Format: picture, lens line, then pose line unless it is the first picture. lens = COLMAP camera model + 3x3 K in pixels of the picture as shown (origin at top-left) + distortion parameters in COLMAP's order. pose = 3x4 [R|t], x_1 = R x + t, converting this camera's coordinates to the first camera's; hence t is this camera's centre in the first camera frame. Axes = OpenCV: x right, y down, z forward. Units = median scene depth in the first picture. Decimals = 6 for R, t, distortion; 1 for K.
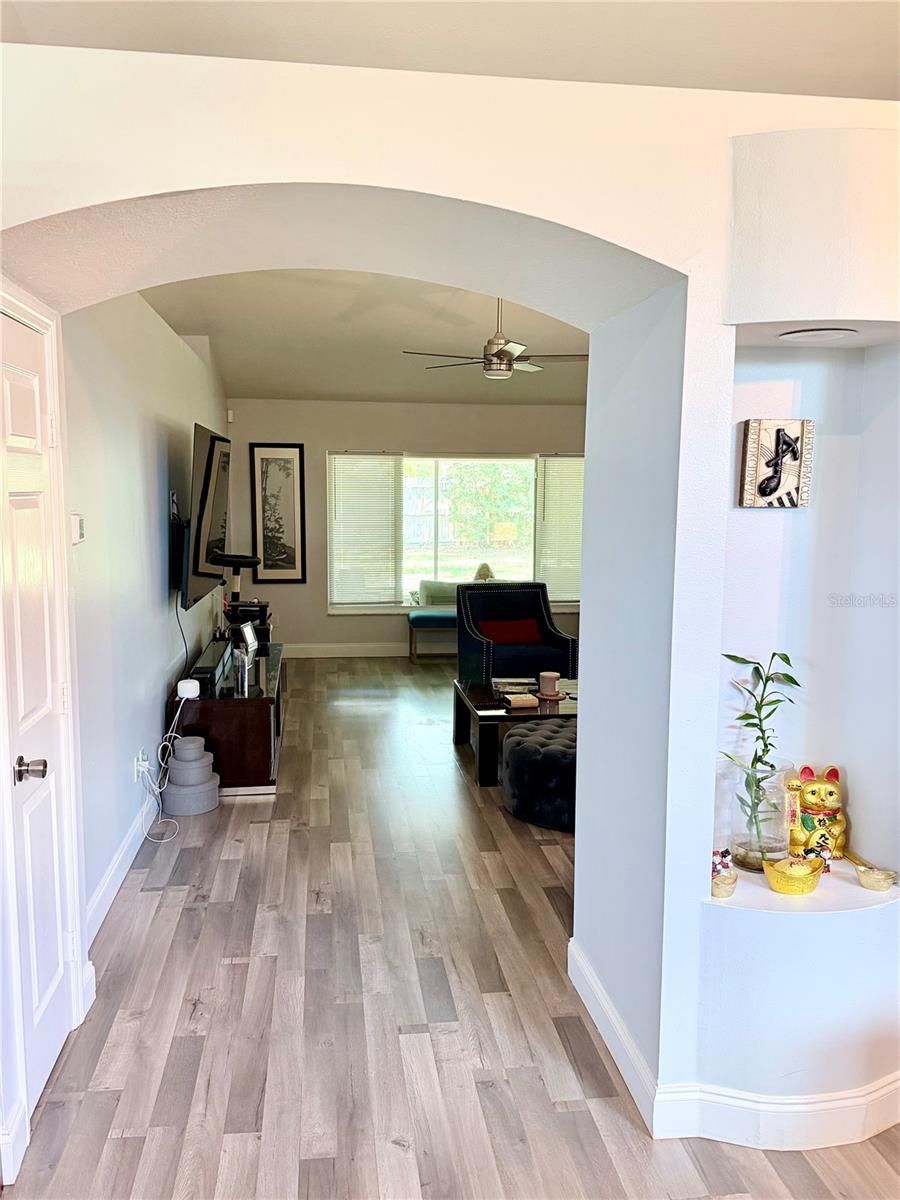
lens RADIAL K [[961.1, 0, 450.0], [0, 961.1, 600.0], [0, 0, 1]] dist [-0.001295, -0.000818]
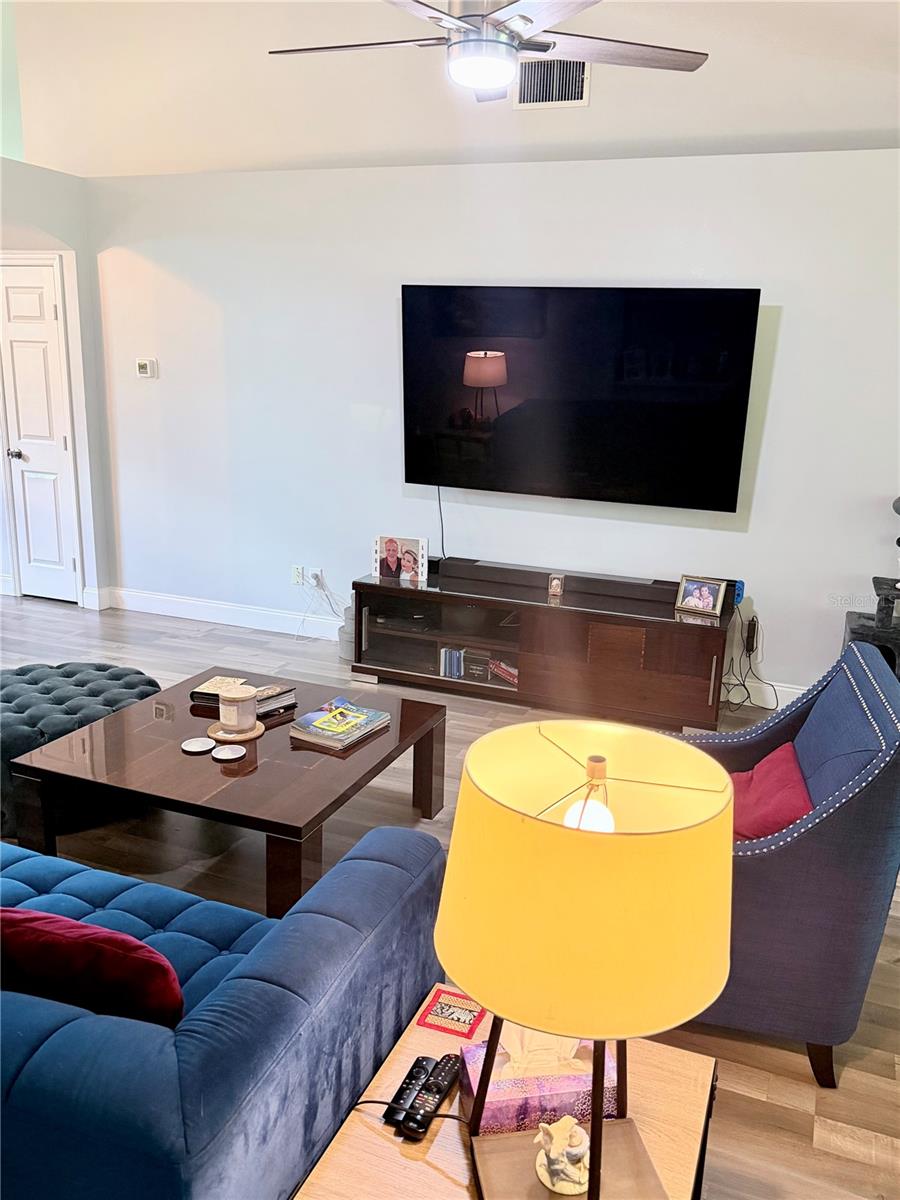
lens RADIAL K [[961.1, 0, 450.0], [0, 961.1, 600.0], [0, 0, 1]] dist [-0.001295, -0.000818]
pose [[-0.480828, 0.207195, -0.851983, 0.764084], [-0.131817, 0.943555, 0.303857, -0.232784], [0.866850, 0.258409, -0.426376, 1.999309]]
